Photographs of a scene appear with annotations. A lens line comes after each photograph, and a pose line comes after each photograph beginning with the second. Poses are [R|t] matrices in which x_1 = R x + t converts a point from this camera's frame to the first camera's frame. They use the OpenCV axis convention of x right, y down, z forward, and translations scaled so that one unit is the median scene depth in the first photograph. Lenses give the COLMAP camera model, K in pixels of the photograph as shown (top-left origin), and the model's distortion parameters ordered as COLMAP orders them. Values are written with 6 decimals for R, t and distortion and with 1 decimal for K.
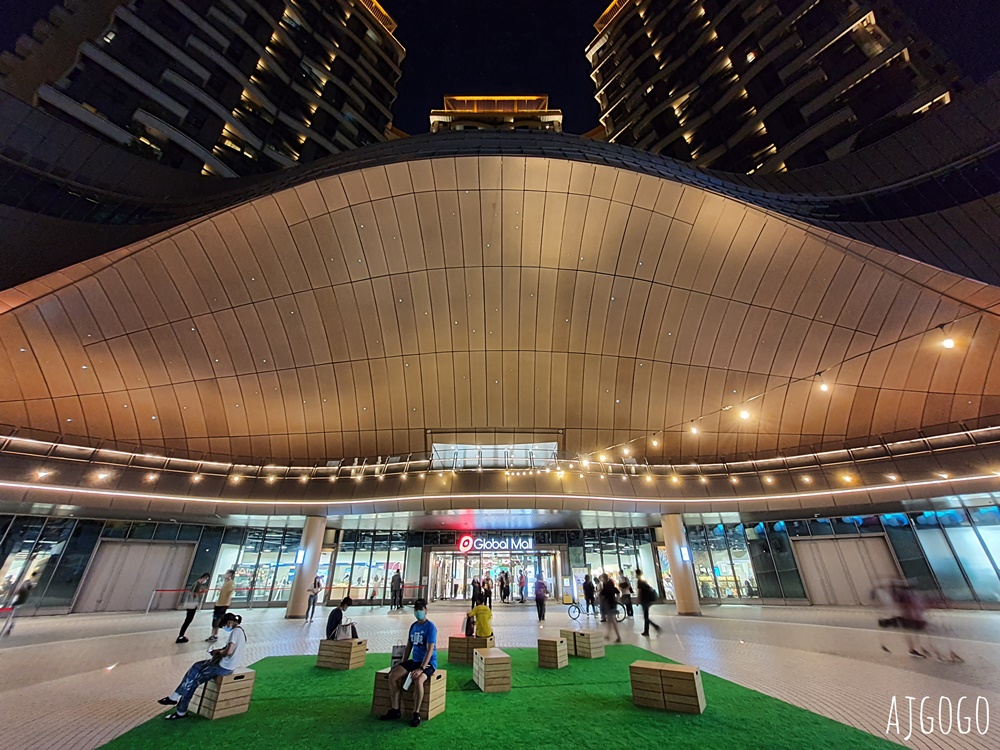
lens RADIAL K [[398.0, 0, 501.4], [0, 398.0, 377.8], [0, 0, 1]] dist [-0.003929, 0.000309]
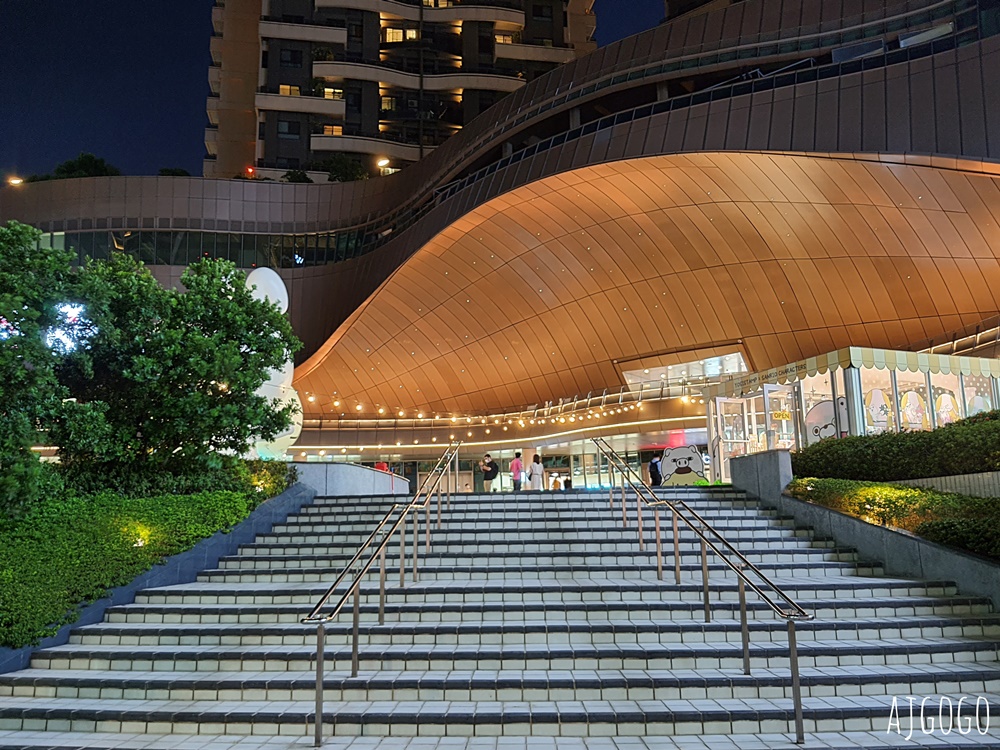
lens RADIAL K [[792.8, 0, 499.6], [0, 792.8, 377.2], [0, 0, 1]] dist [0.001230, -0.019871]
pose [[0.779565, -0.127369, -0.613233, 0.976599], [0.292979, 0.939535, 0.177304, -0.326245], [0.553571, -0.317885, 0.769746, -0.889161]]
